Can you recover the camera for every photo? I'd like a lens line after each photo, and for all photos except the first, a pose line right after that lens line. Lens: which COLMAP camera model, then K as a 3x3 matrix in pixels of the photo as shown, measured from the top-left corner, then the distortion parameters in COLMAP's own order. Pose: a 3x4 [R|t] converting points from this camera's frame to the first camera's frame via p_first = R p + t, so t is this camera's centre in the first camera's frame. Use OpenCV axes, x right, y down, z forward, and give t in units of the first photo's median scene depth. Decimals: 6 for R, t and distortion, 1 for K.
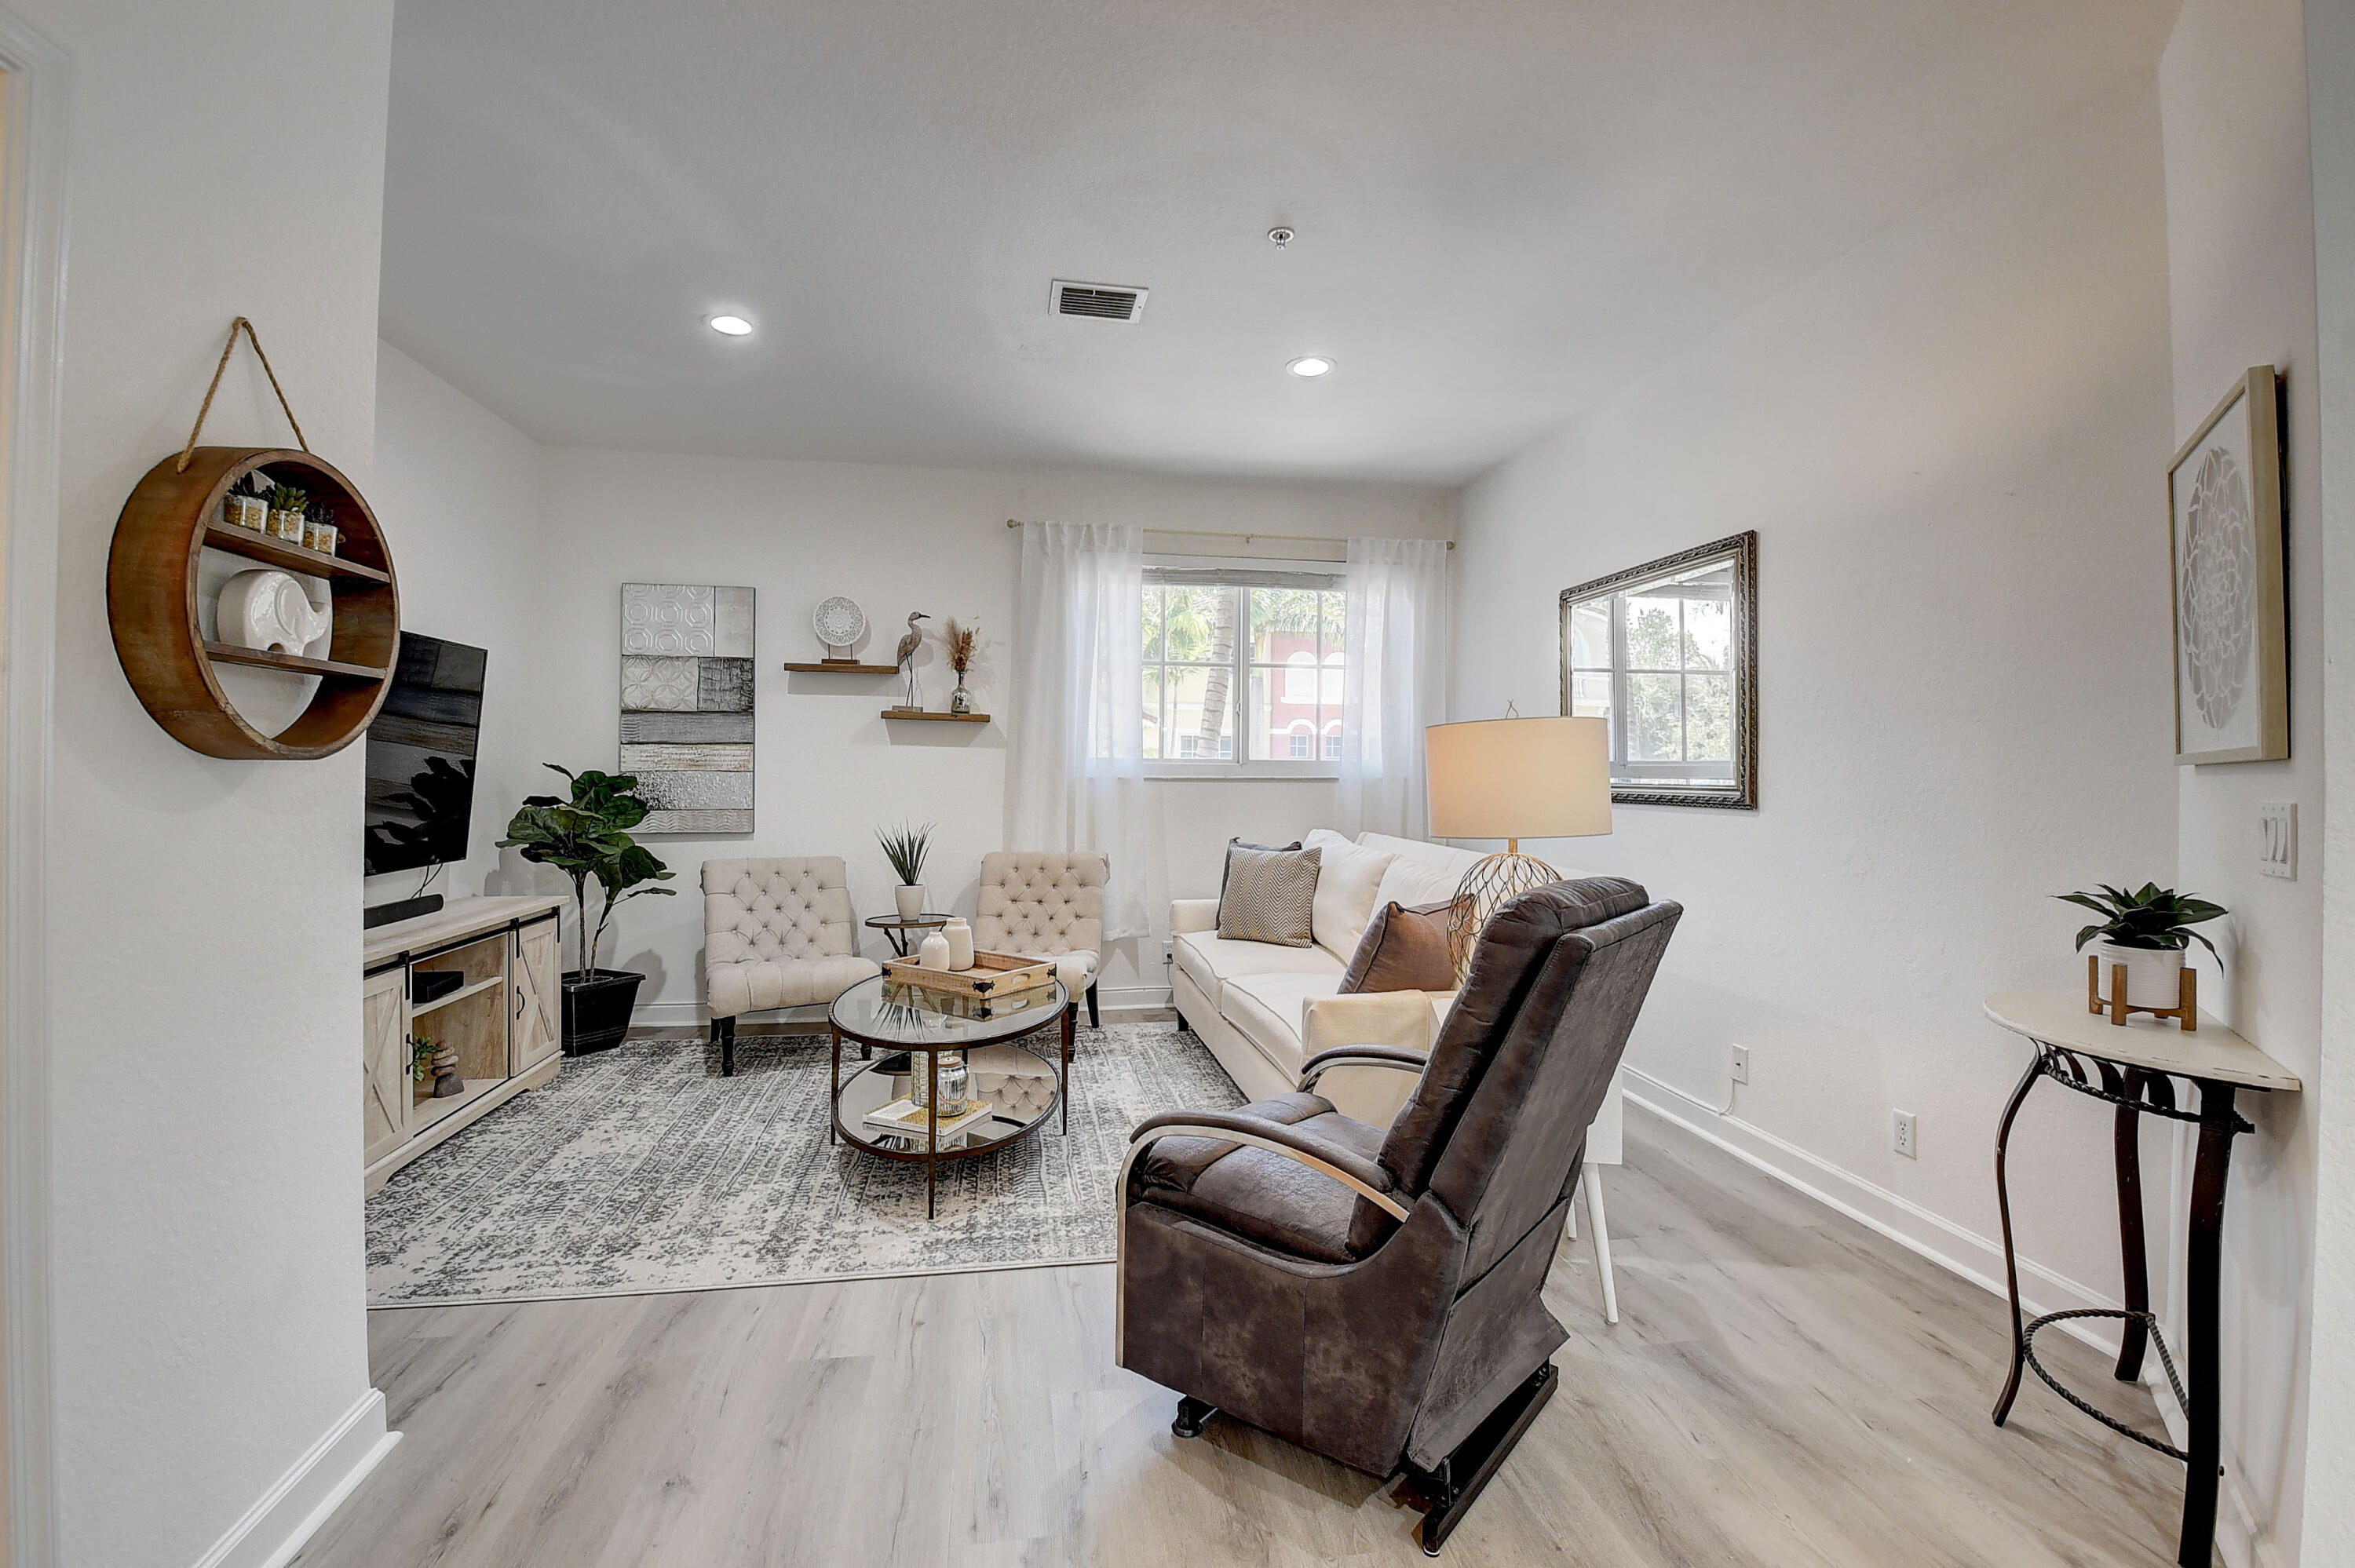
lens RADIAL K [[1031.7, 0, 1166.0], [0, 1031.7, 757.3], [0, 0, 1]] dist [0.011971, -0.026286]
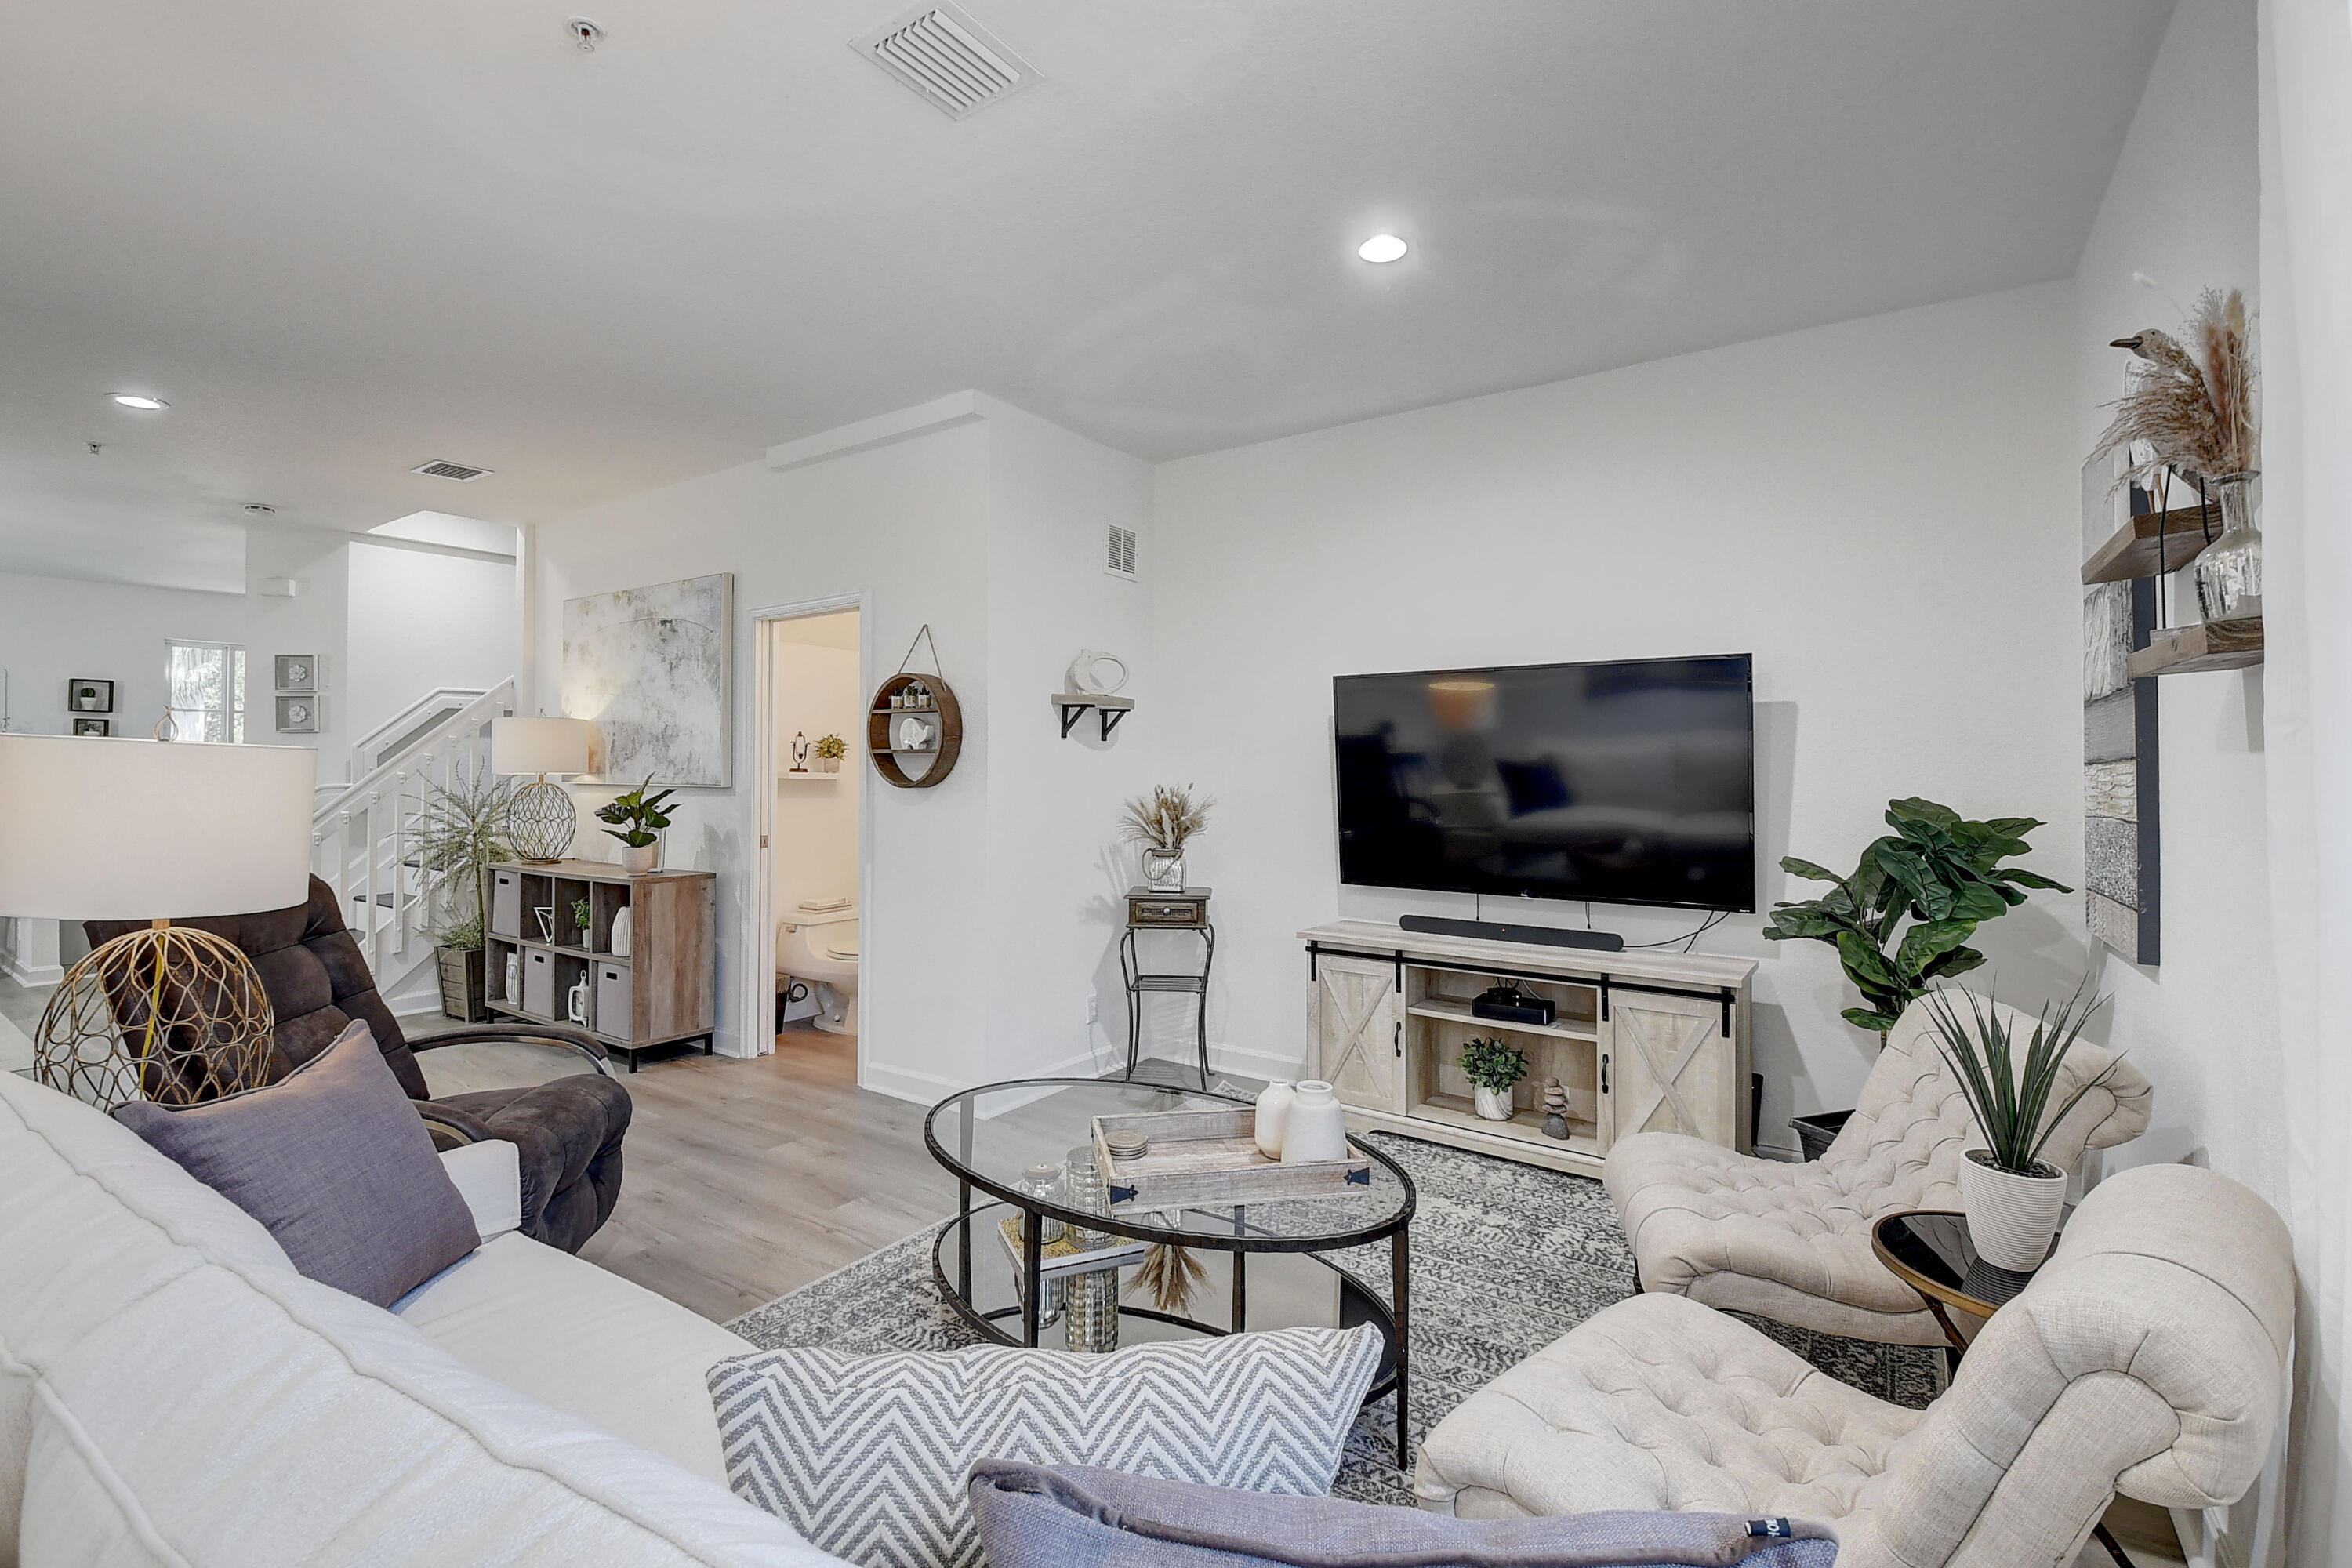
lens RADIAL K [[1030.6, 0, 1164.5], [0, 1030.6, 757.3], [0, 0, 1]] dist [0.011971, -0.026286]
pose [[-0.689864, -0.017751, -0.723722, 0.219288], [0.001063, 0.999673, -0.025533, -0.002772], [0.723938, -0.018383, -0.689620, 1.174315]]
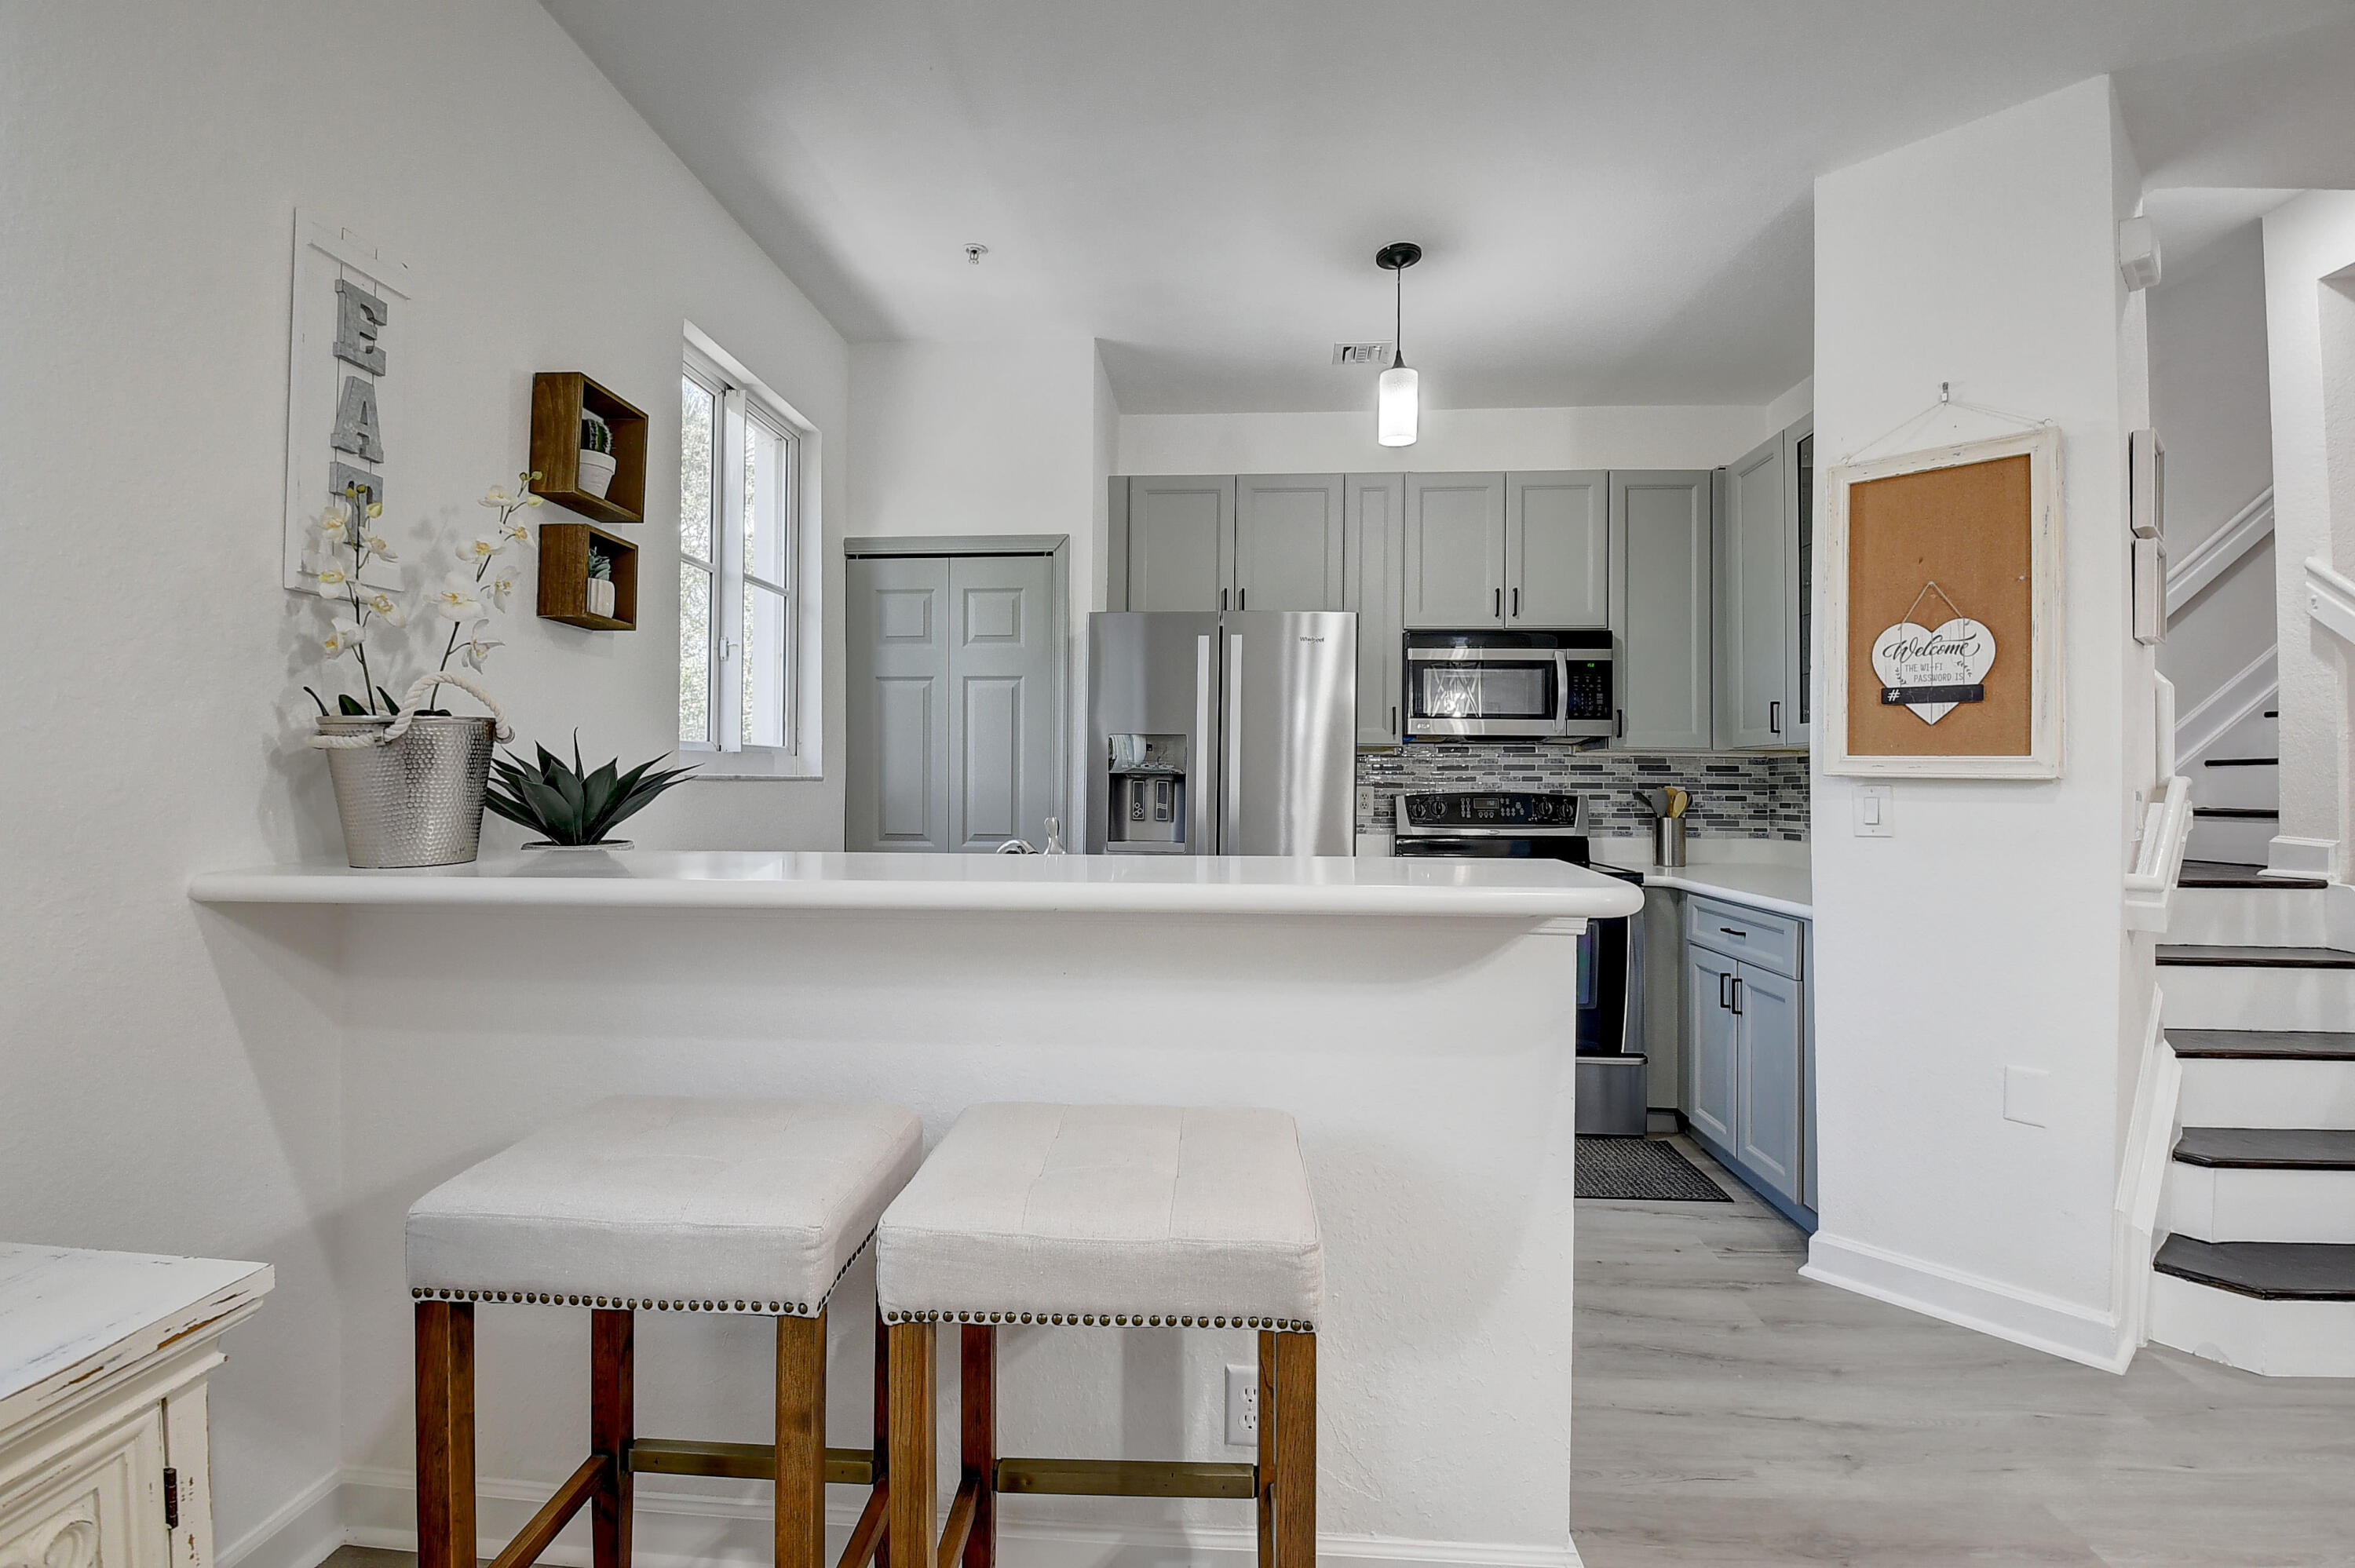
lens RADIAL K [[1036.8, 0, 1182.0], [0, 1036.8, 755.4], [0, 0, 1]] dist [0.000379, -0.000051]
pose [[-0.221637, -0.024978, -0.974809, 0.674008], [-0.000091, 0.999672, -0.025595, 0.004353], [0.975129, -0.005584, -0.221566, -1.053462]]
